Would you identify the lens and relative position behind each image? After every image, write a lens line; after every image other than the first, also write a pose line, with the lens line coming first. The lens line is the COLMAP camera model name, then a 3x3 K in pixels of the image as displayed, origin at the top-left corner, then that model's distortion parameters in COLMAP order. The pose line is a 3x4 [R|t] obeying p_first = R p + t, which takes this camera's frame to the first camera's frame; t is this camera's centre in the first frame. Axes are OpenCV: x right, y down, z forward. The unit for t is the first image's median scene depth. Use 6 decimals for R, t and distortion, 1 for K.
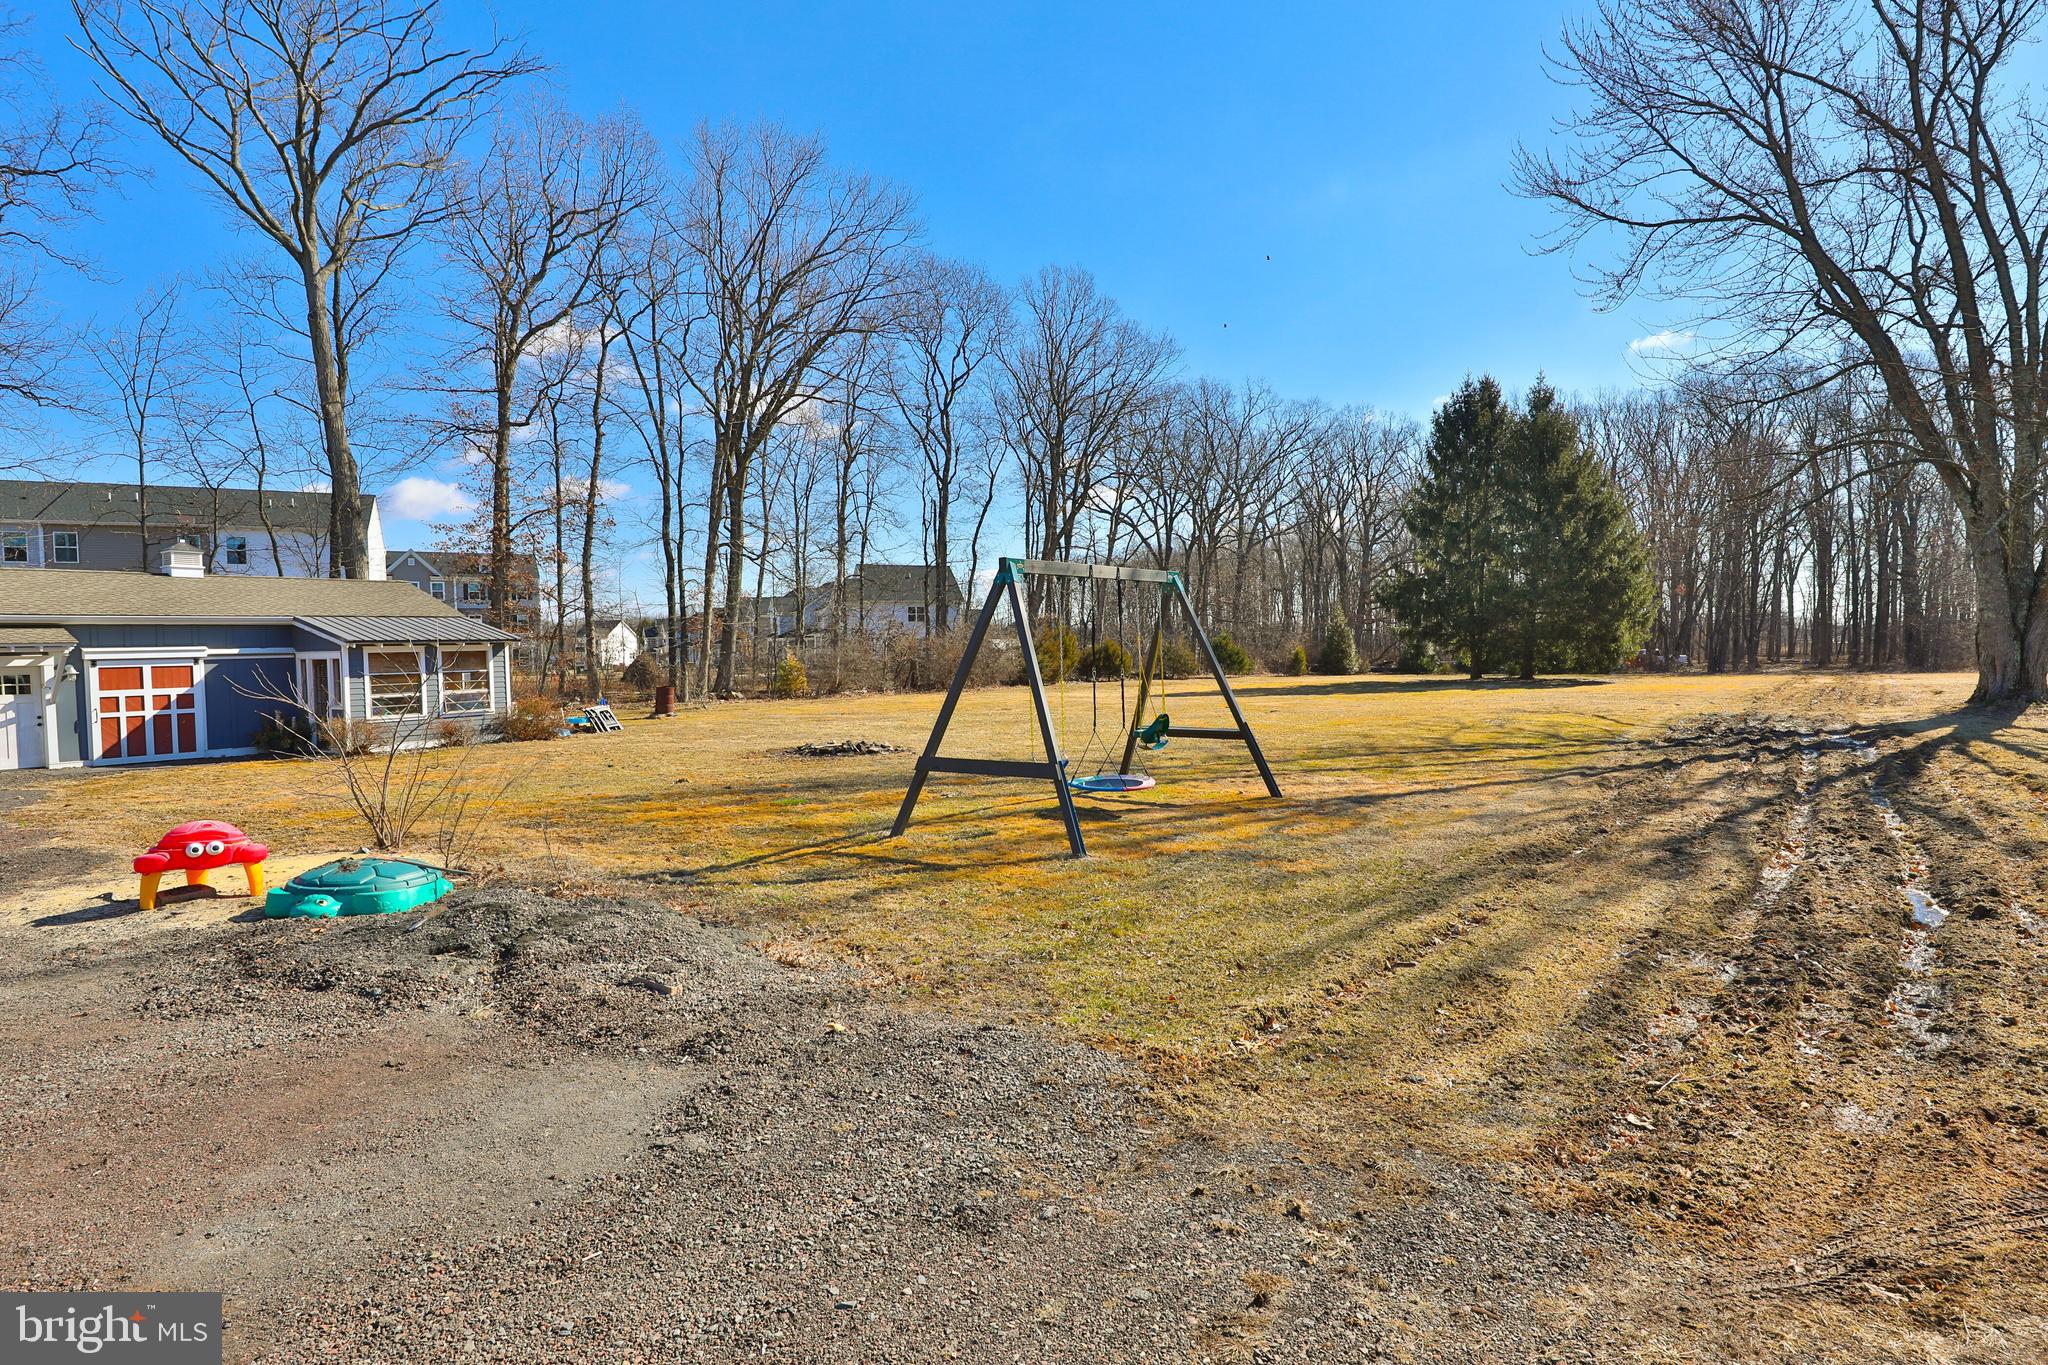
lens RADIAL K [[973.4, 0, 999.5], [0, 973.4, 678.9], [0, 0, 1]] dist [0.000973, -0.000055]
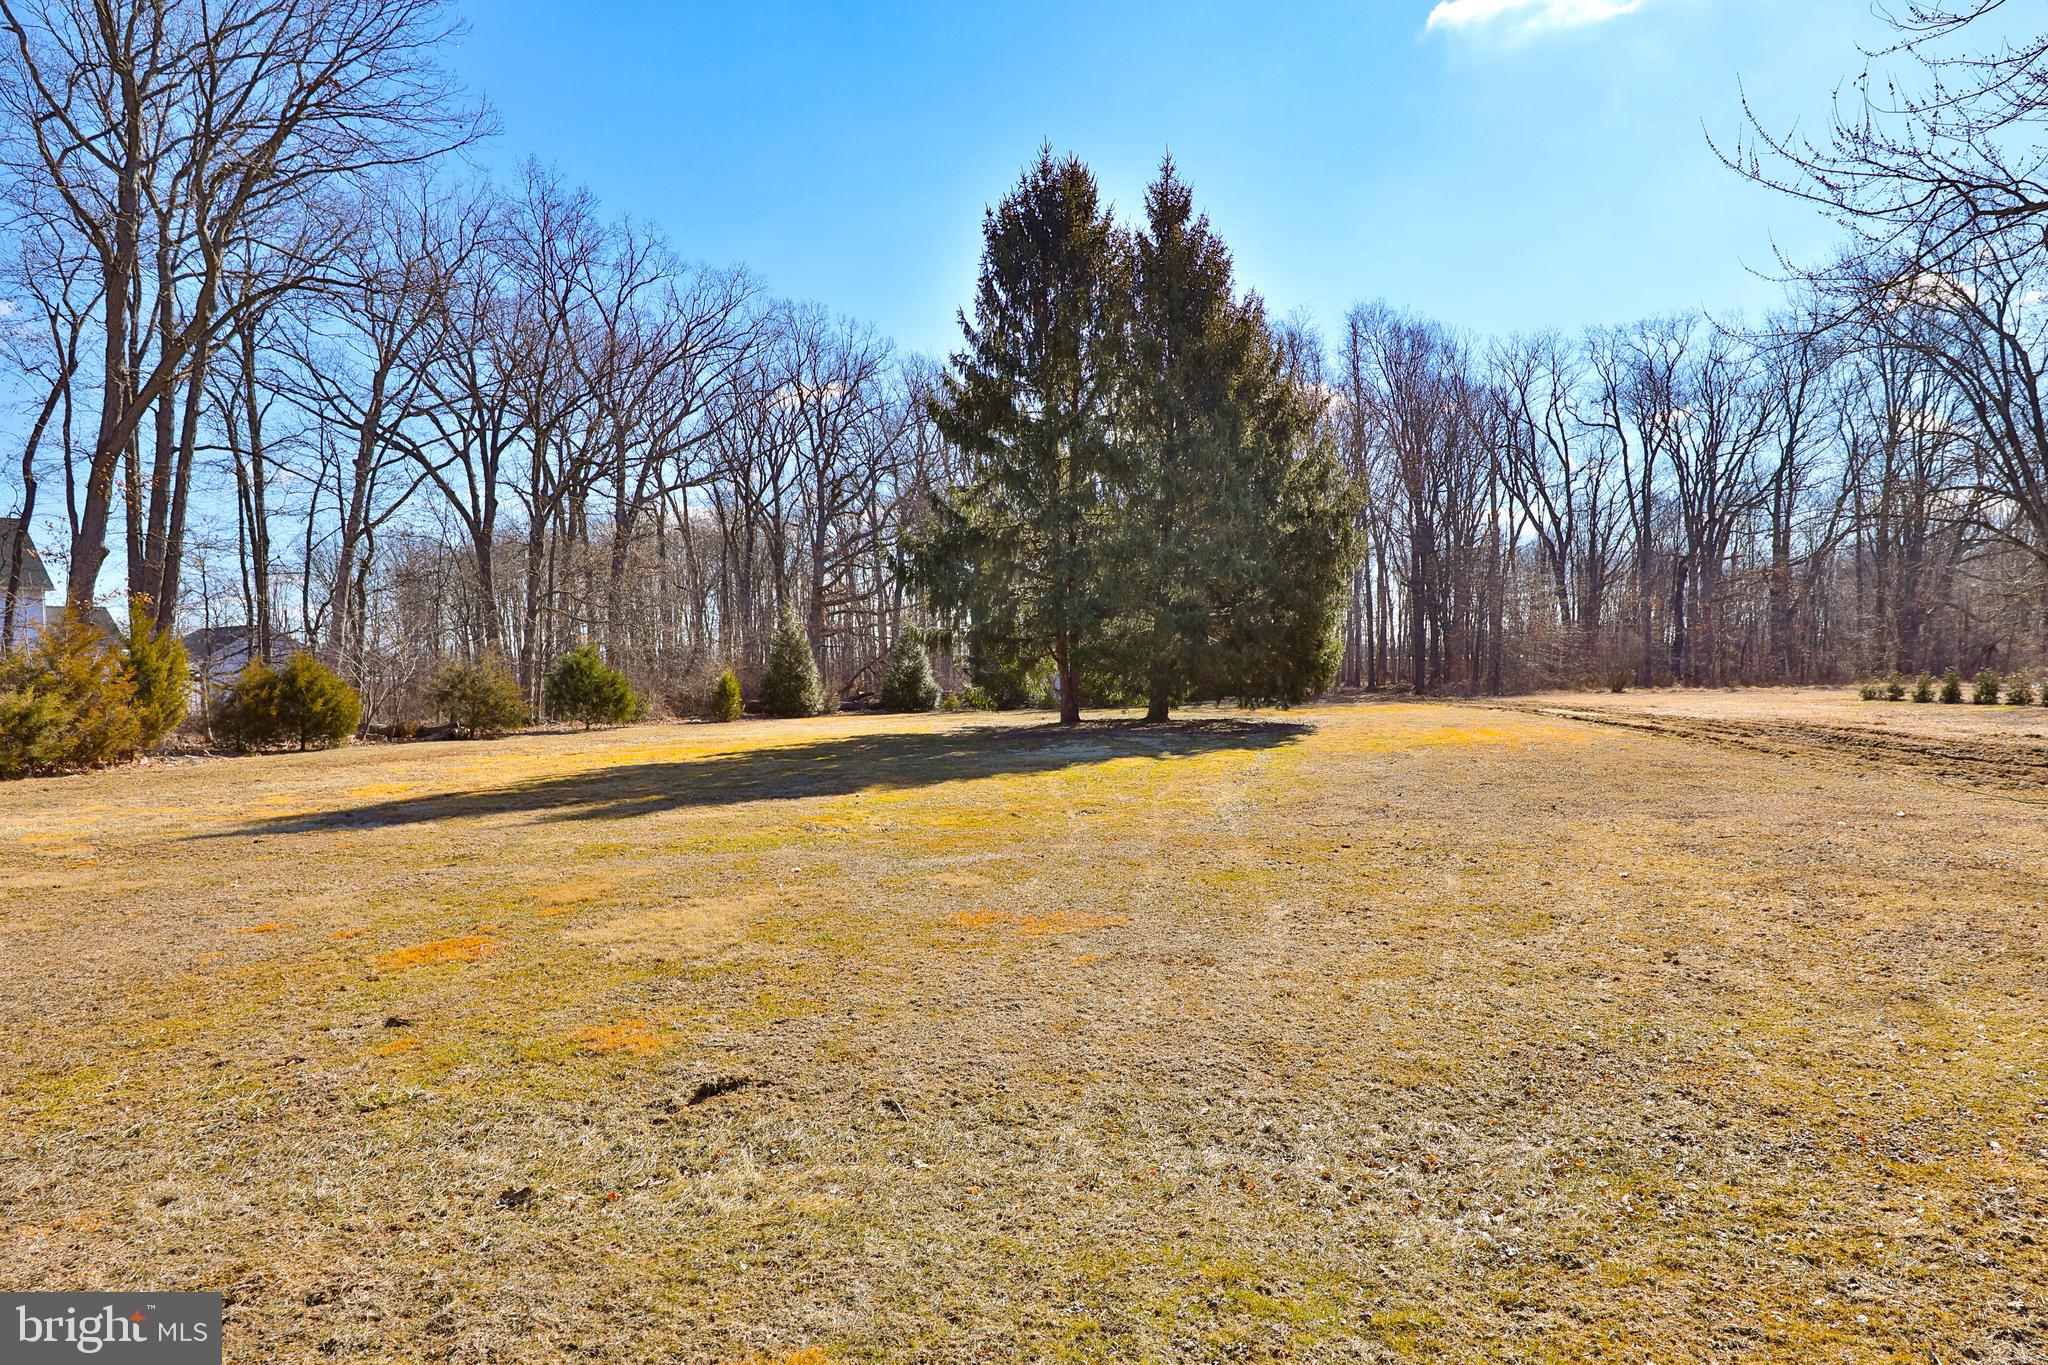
lens RADIAL K [[973.4, 0, 999.5], [0, 973.4, 678.9], [0, 0, 1]] dist [0.000973, -0.000055]
pose [[0.828016, -0.013044, 0.560552, 0.118776], [0.033467, 0.999097, -0.026186, -0.007671], [-0.559704, 0.040443, 0.827705, 0.436977]]
